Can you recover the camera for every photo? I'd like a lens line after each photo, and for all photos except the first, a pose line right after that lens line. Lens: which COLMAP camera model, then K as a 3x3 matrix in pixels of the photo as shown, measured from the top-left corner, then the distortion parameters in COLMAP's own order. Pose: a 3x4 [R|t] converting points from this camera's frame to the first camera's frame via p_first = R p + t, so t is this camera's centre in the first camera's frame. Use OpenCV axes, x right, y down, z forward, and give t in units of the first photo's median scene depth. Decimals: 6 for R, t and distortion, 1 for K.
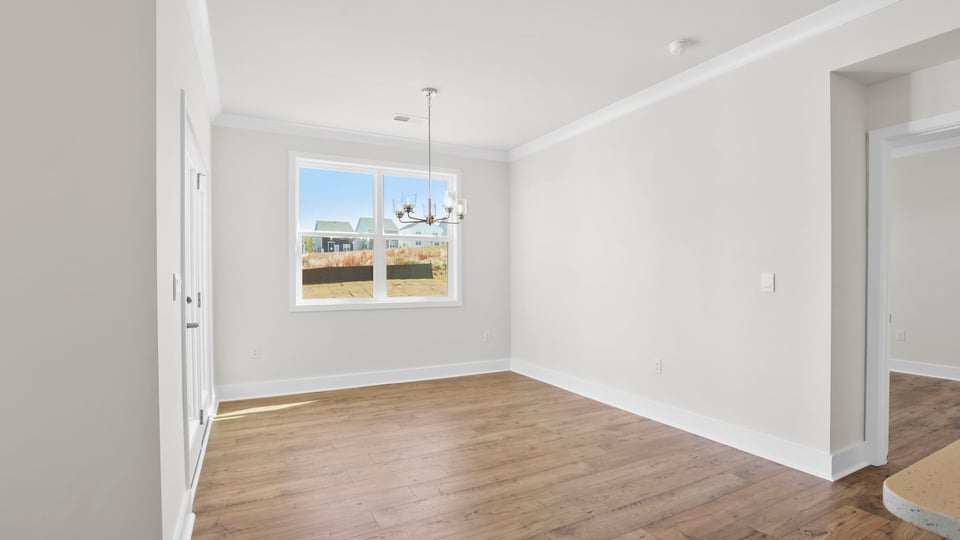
lens RADIAL K [[458.1, 0, 481.9], [0, 458.1, 283.5], [0, 0, 1]] dist [-0.052791, 0.001543]
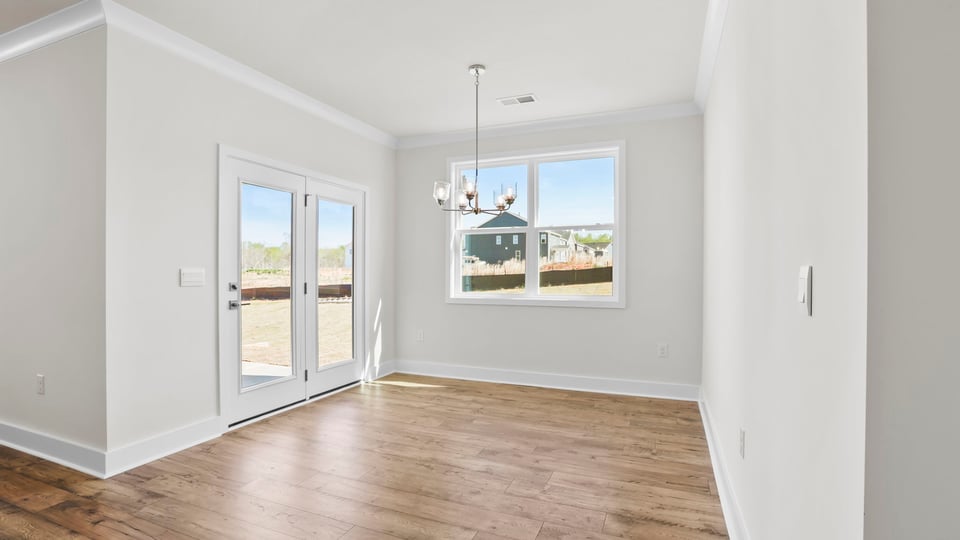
lens RADIAL K [[458.1, 0, 476.9], [0, 458.1, 271.7], [0, 0, 1]] dist [-0.052791, 0.001543]
pose [[0.618766, 0.000594, -0.785575, 0.556806], [-0.008238, 0.999950, -0.005732, -0.008741], [0.785532, 0.010018, 0.618740, 0.400054]]
